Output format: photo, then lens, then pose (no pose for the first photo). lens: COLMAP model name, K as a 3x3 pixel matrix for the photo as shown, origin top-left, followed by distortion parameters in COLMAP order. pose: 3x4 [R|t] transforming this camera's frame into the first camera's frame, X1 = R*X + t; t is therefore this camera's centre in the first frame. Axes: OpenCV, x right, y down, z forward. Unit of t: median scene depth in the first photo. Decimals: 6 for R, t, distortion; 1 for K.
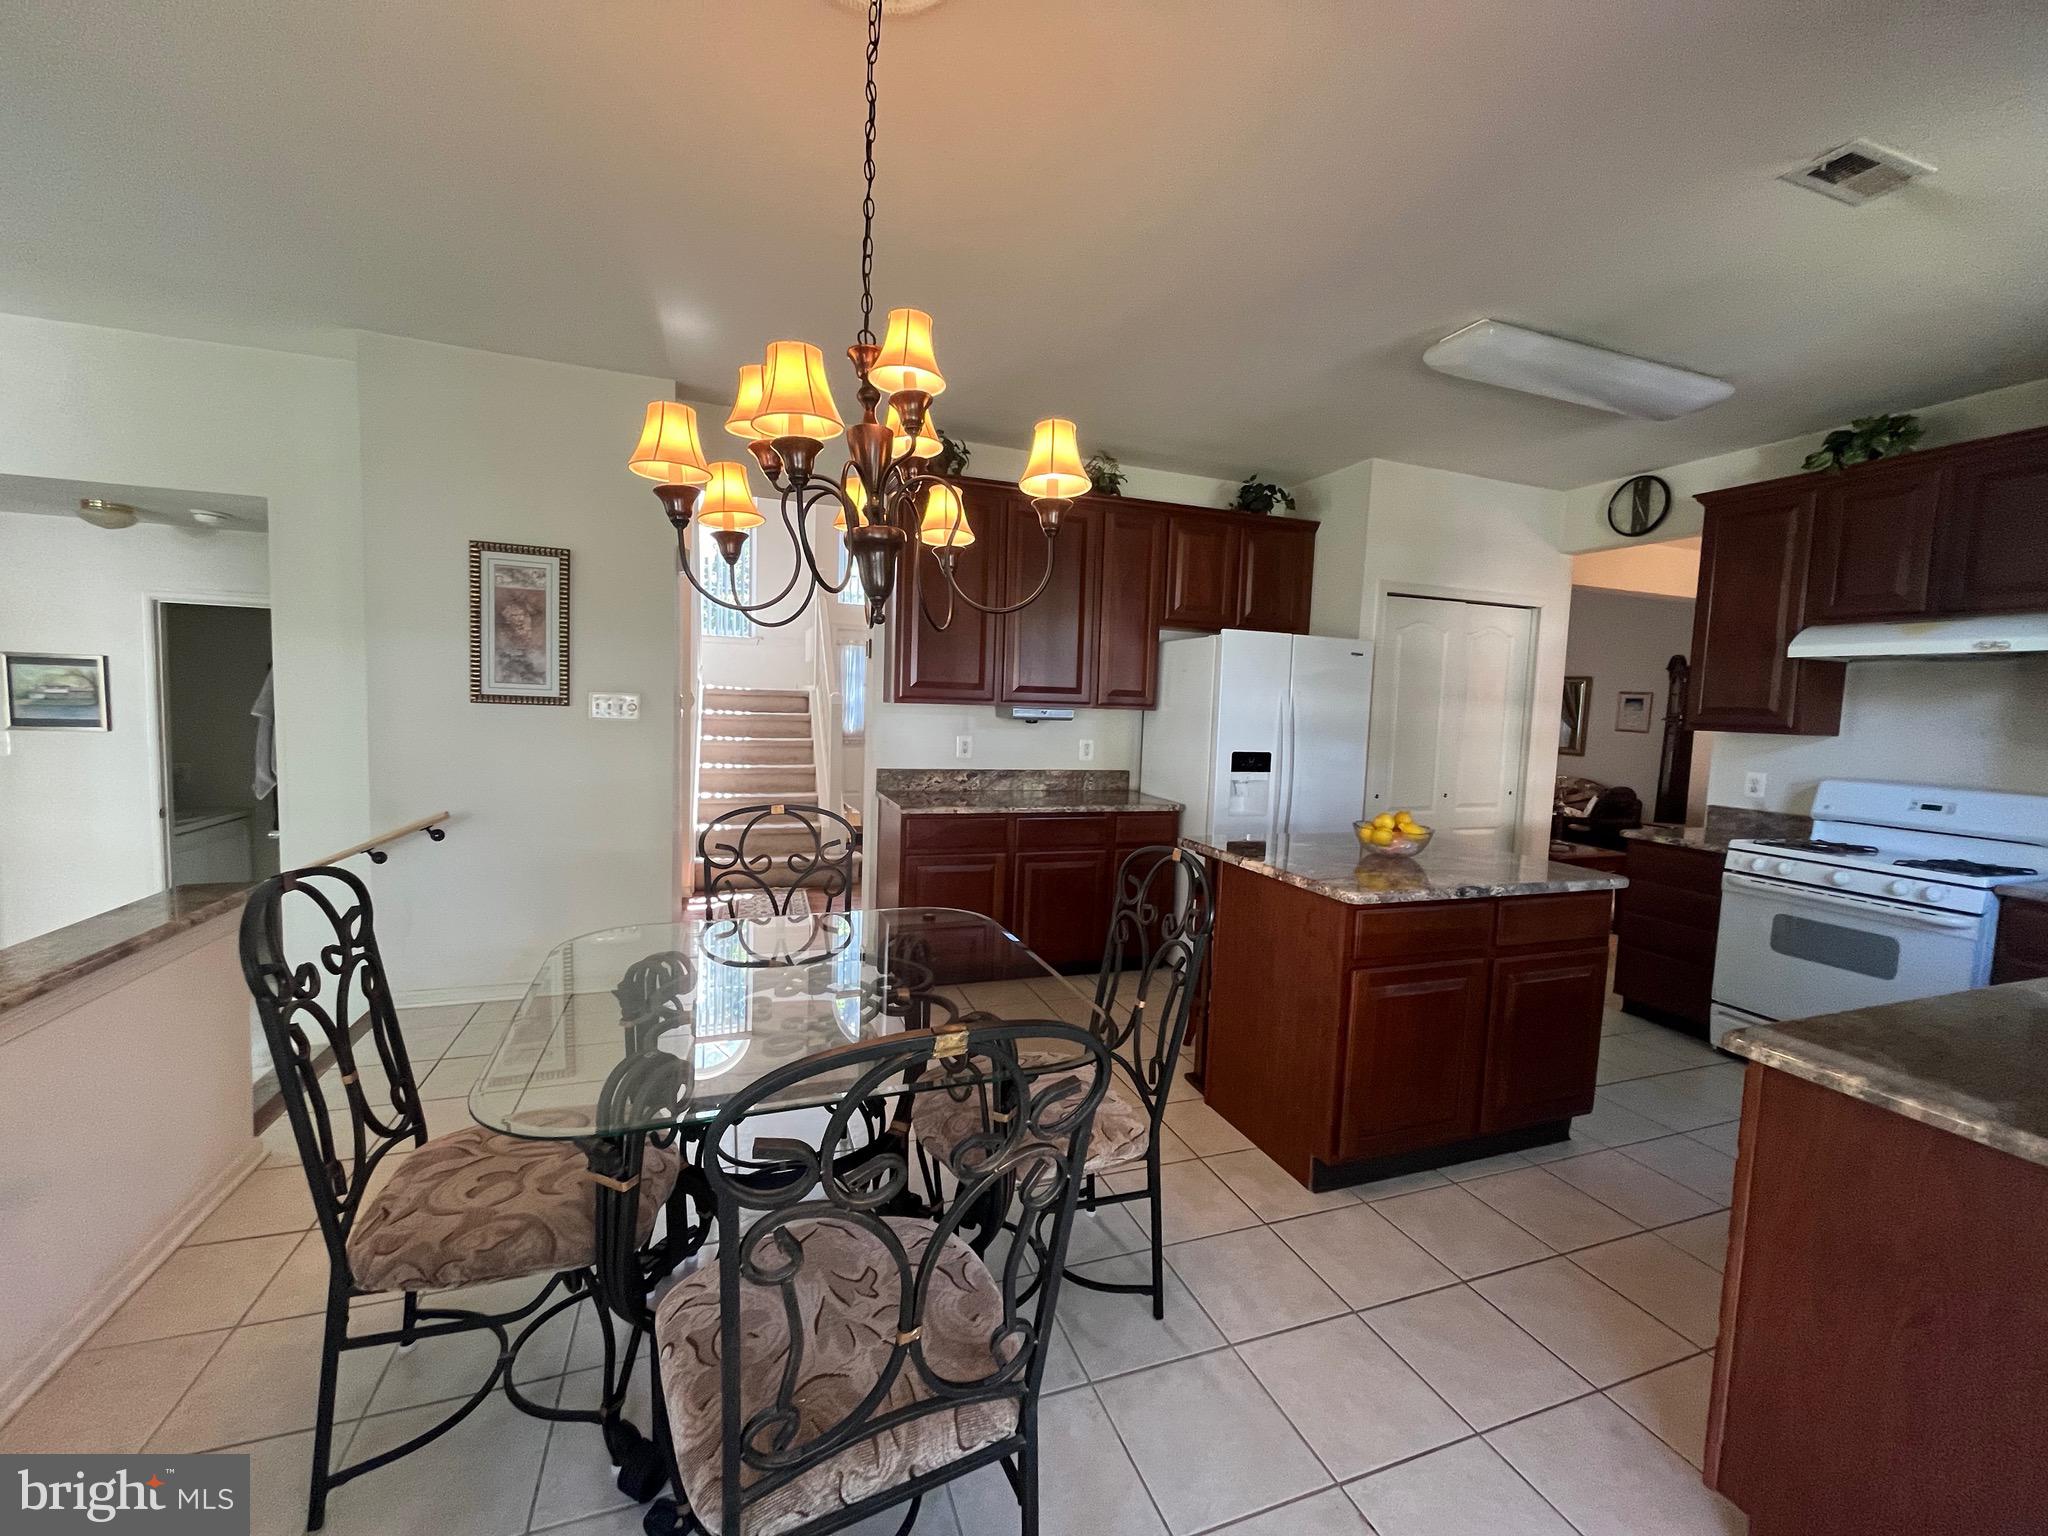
lens RADIAL K [[821.9, 0, 1024.4], [0, 821.9, 762.6], [0, 0, 1]] dist [-0.005198, 0.000153]
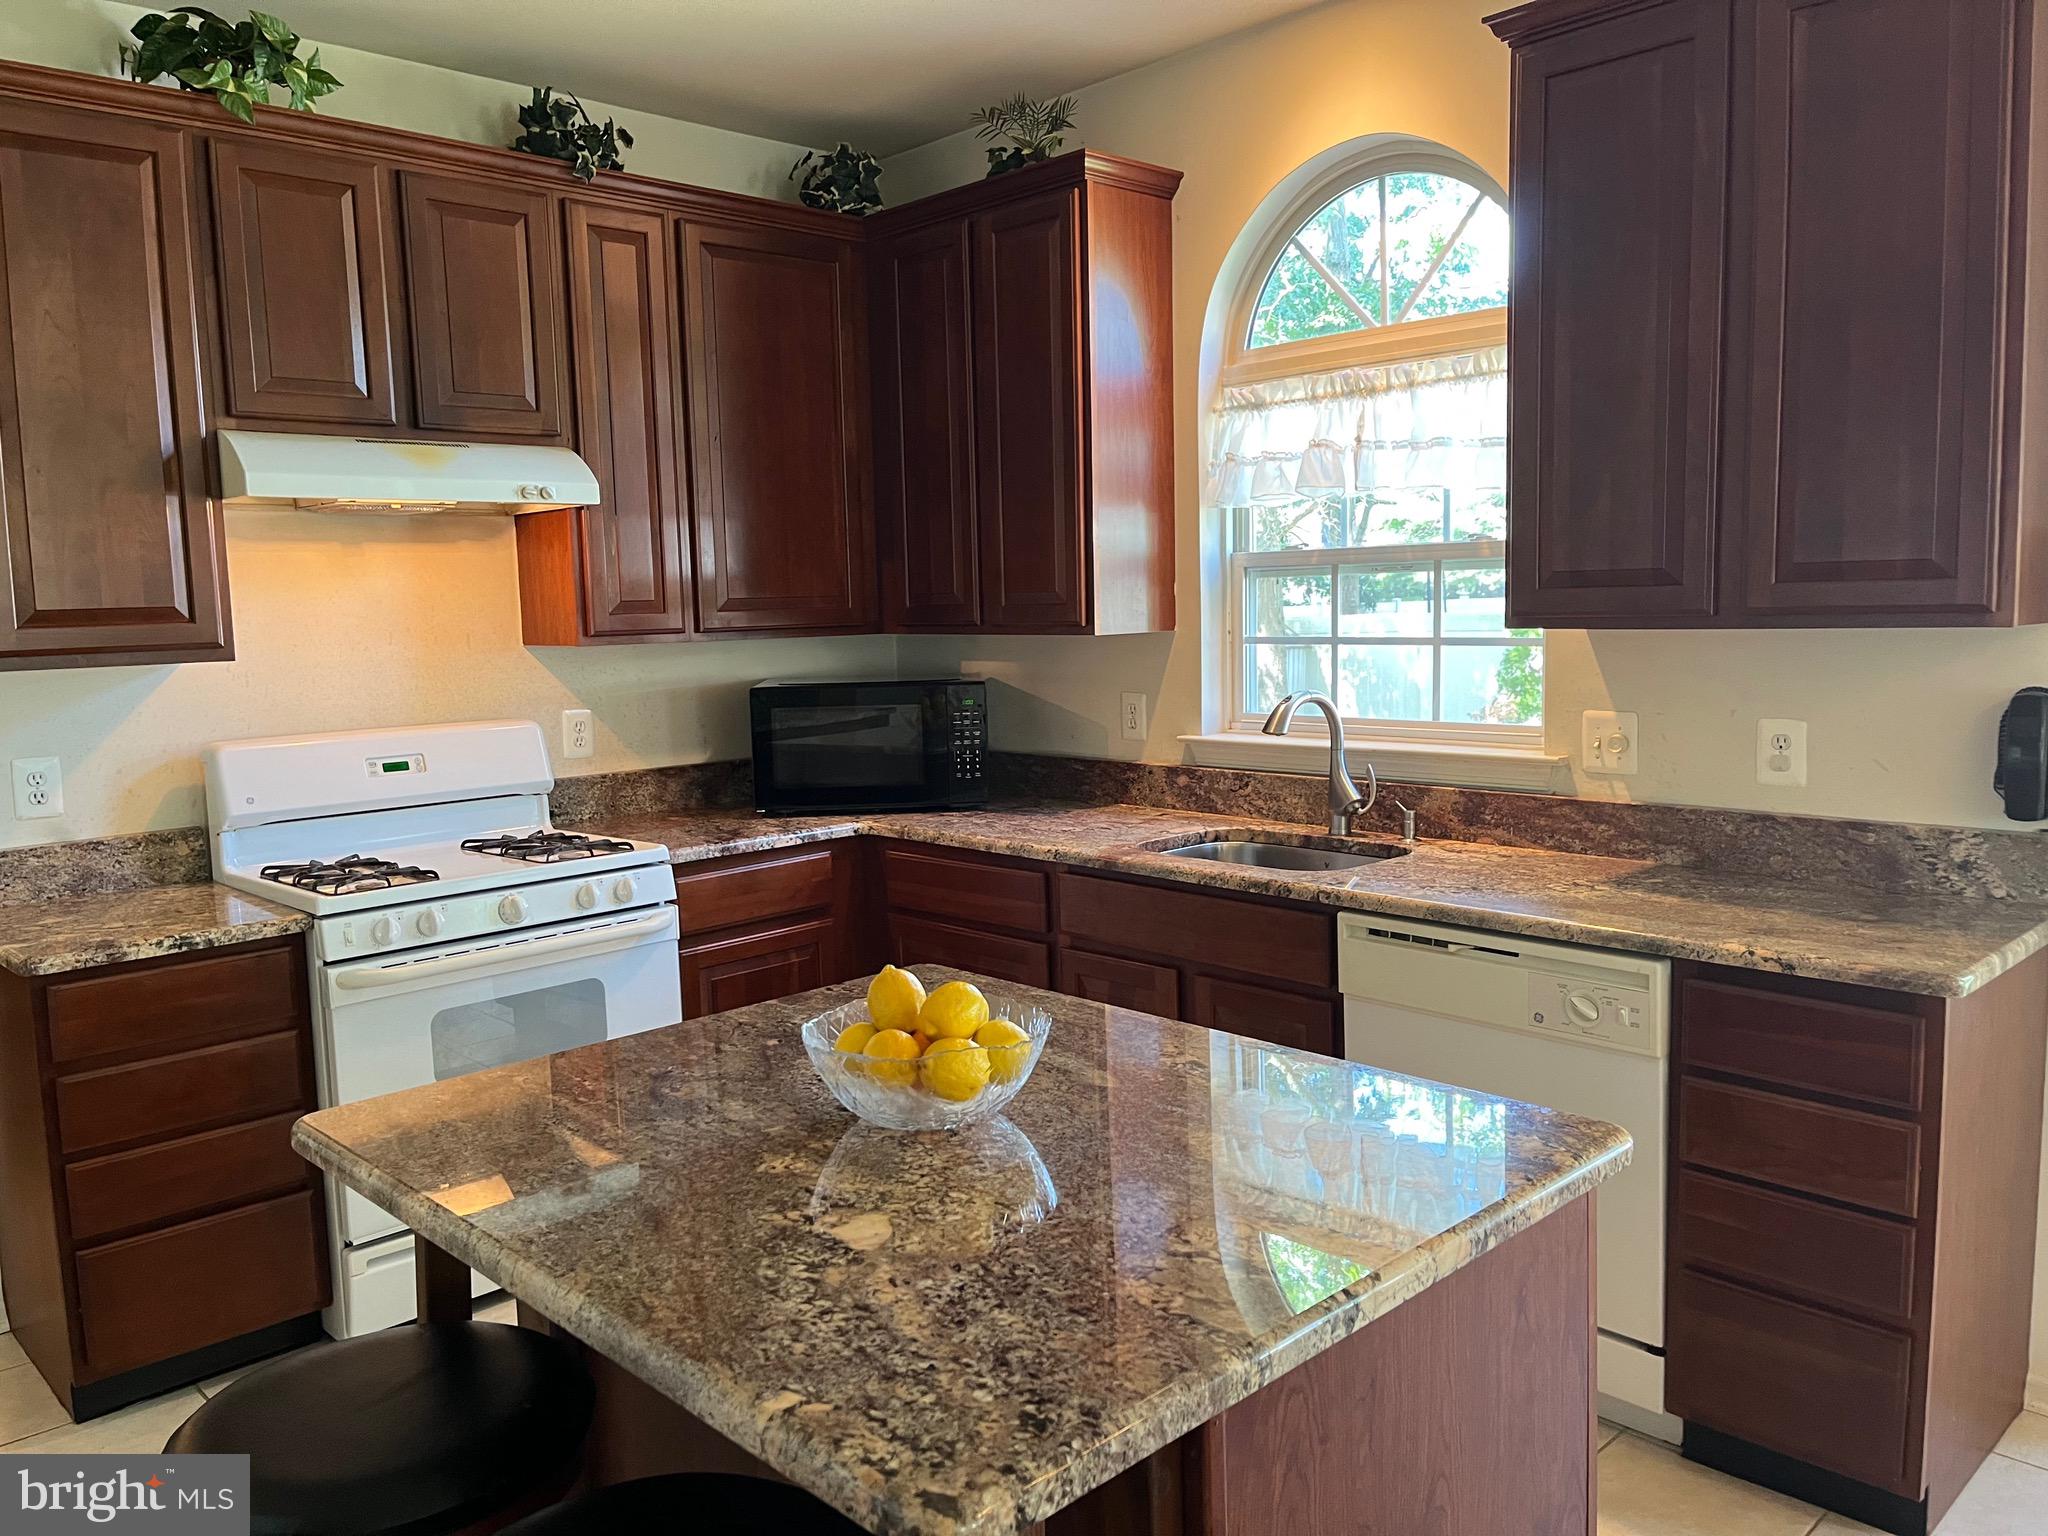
lens RADIAL K [[1547.1, 0, 1018.7], [0, 1547.1, 763.7], [0, 0, 1]] dist [0.035846, -0.043418]
pose [[-0.389257, -0.128958, 0.912057, -0.073253], [0.081096, 0.981509, 0.173389, -0.103181], [-0.917552, 0.141457, -0.371602, 1.008469]]
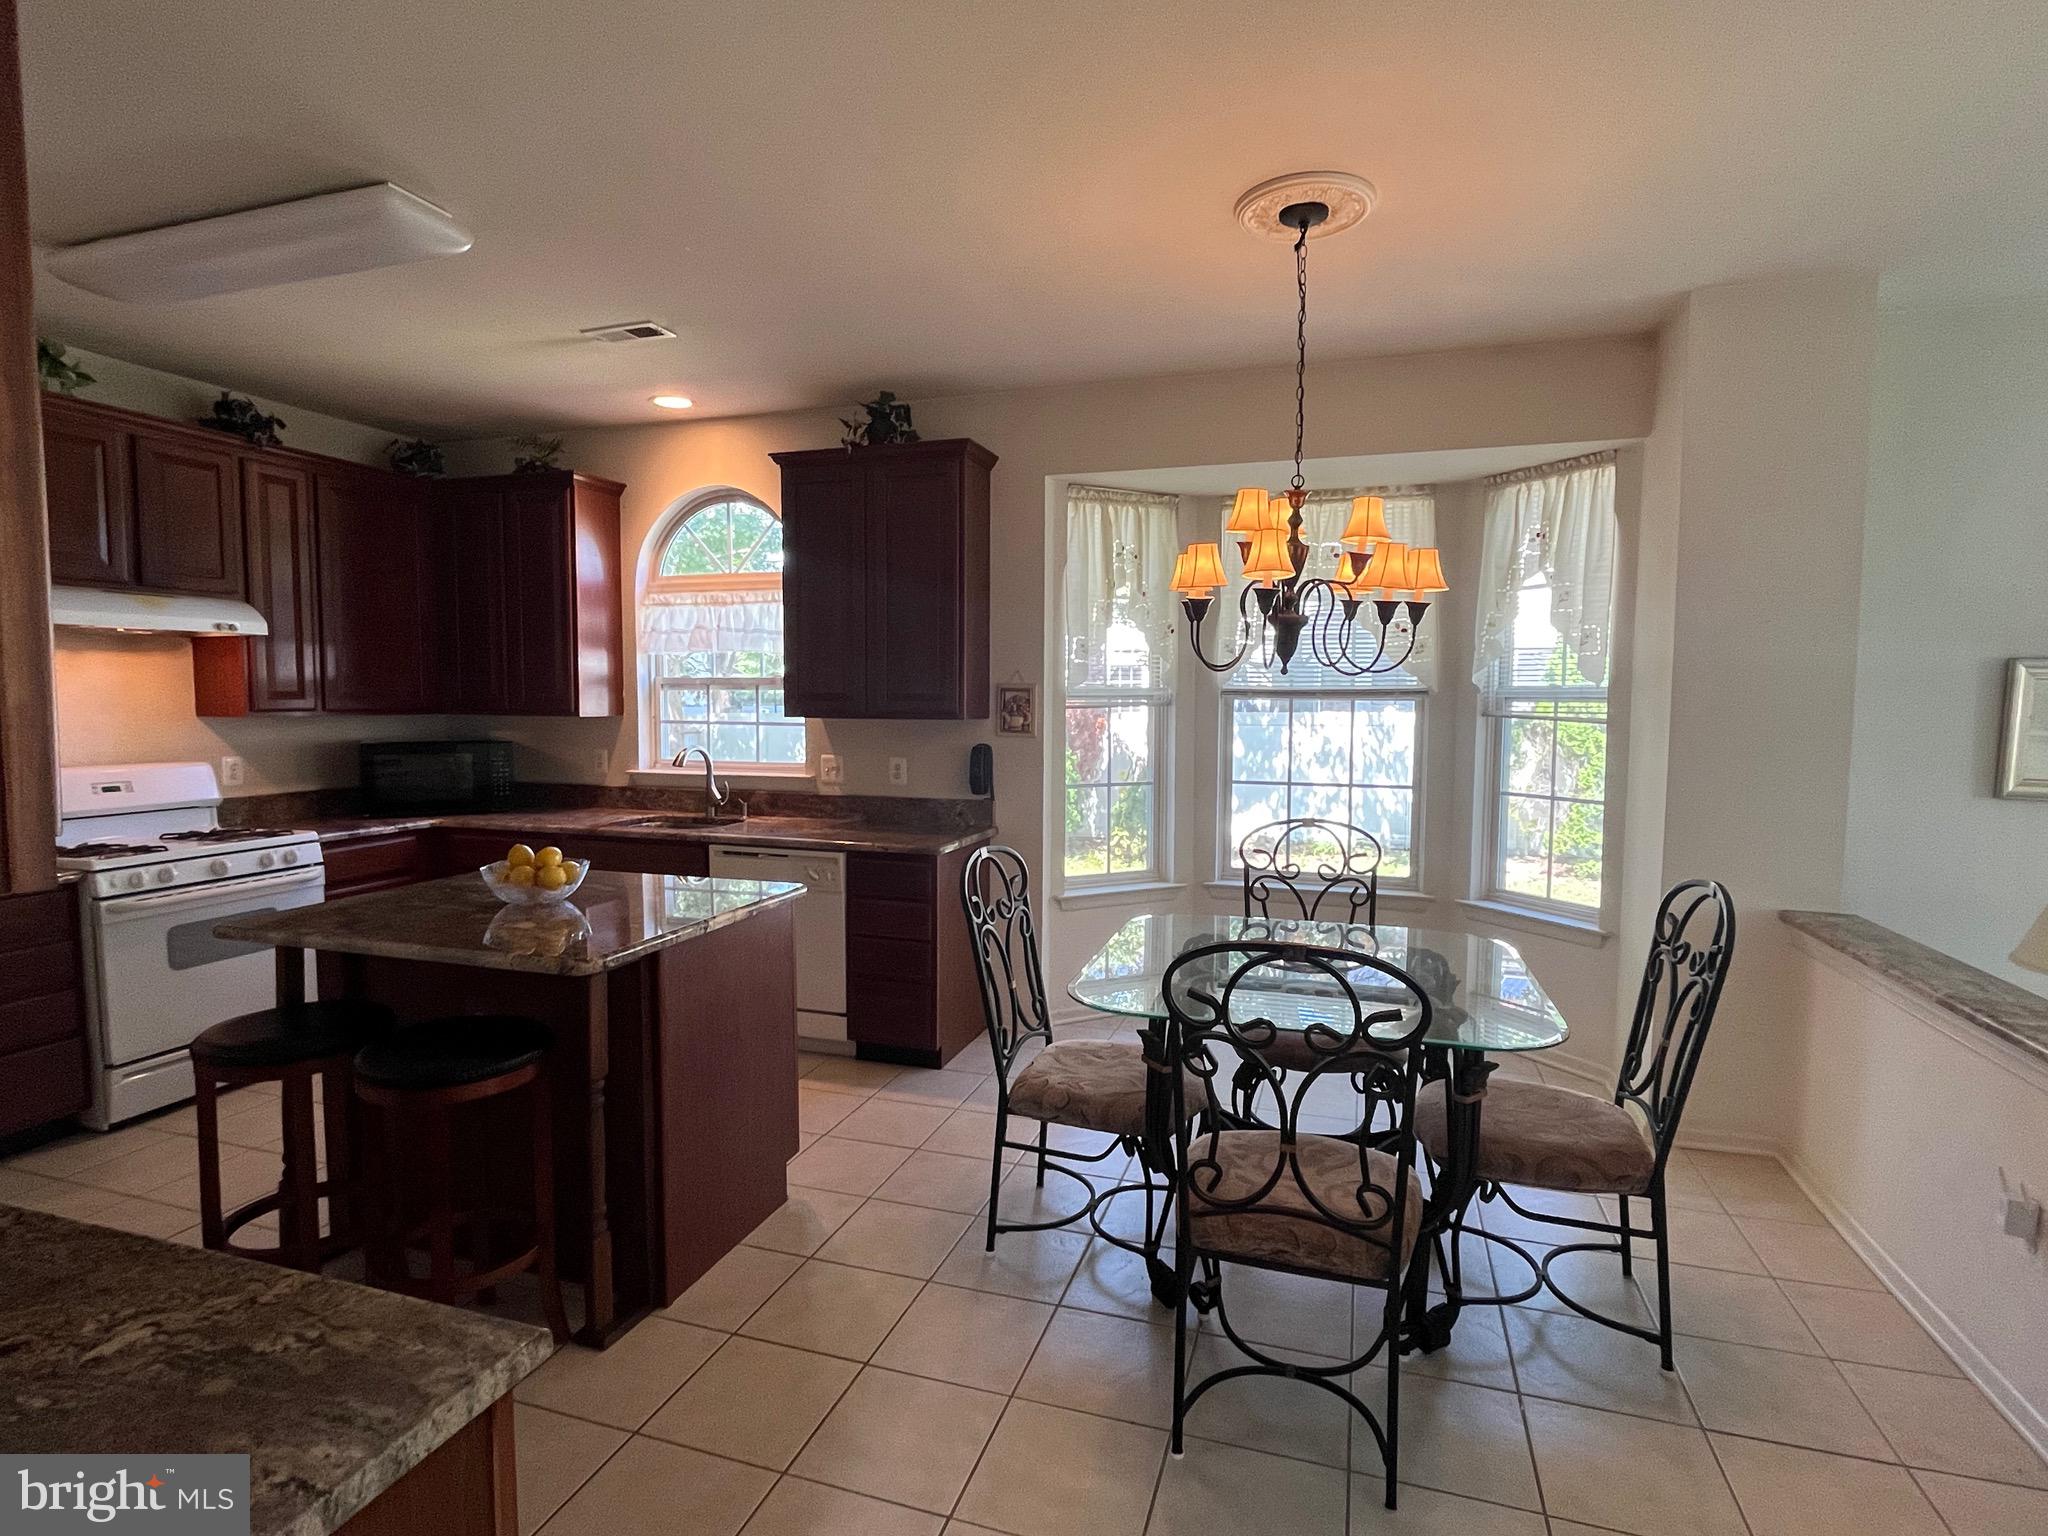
lens RADIAL K [[1030.6, 0, 1029.1], [0, 1030.6, 768.9], [0, 0, 1]] dist [0.004197, -0.000712]
pose [[-0.776779, -0.088796, 0.623482, -0.456779], [0.011873, 0.987769, 0.155470, -0.141384], [-0.629661, 0.128169, -0.766224, 1.249710]]
